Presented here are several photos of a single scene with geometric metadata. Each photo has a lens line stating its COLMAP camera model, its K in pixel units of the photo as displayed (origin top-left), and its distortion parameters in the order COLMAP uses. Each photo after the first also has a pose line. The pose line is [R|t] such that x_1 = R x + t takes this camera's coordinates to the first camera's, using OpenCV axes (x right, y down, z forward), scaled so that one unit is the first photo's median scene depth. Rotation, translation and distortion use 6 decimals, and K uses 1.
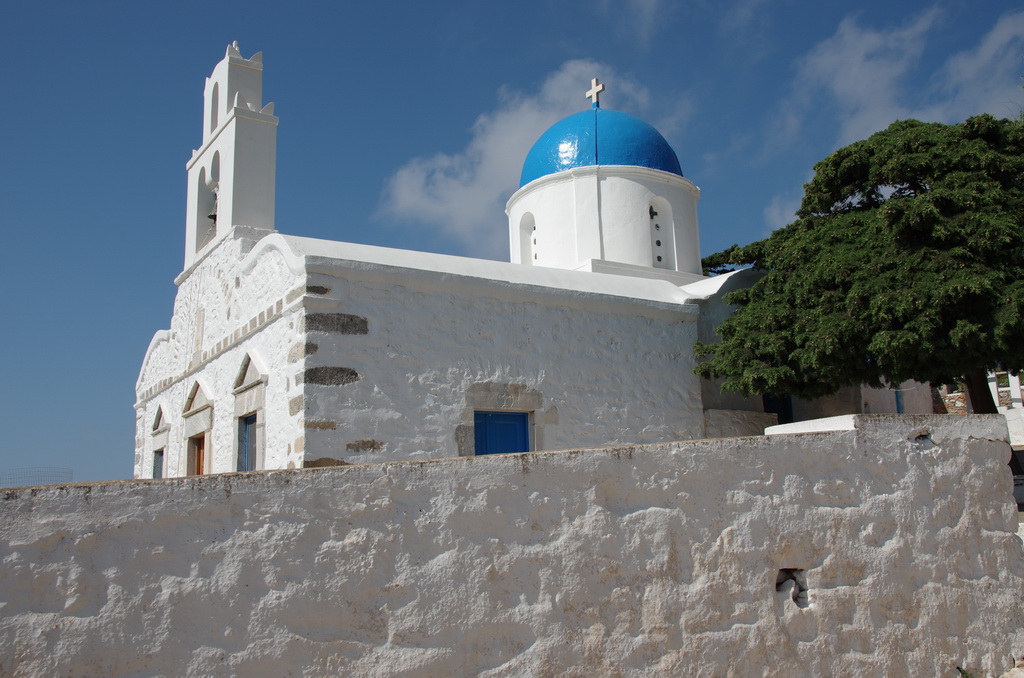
lens RADIAL K [[977.1, 0, 512.0], [0, 977.1, 339.2], [0, 0, 1]] dist [-0.089471, 0.000000]
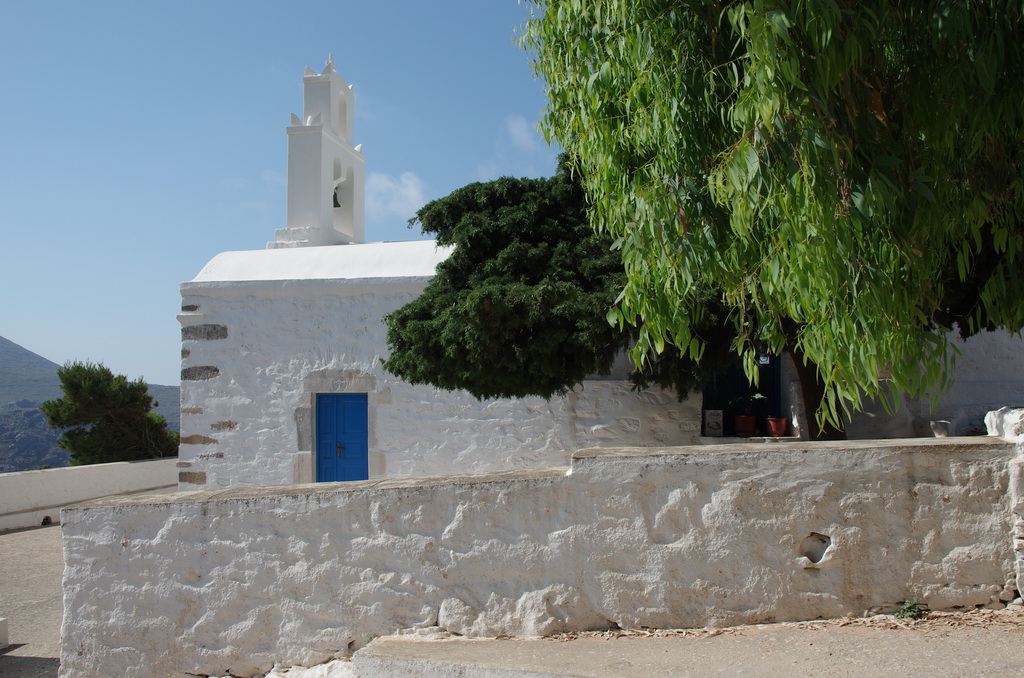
lens RADIAL K [[977.1, 0, 511.6], [0, 977.1, 338.3], [0, 0, 1]] dist [-0.089471, 0.000000]
pose [[0.701456, 0.012287, -0.712607, 1.000789], [0.129557, 0.980995, 0.144444, -0.137499], [0.700838, -0.193645, 0.686533, 0.376401]]
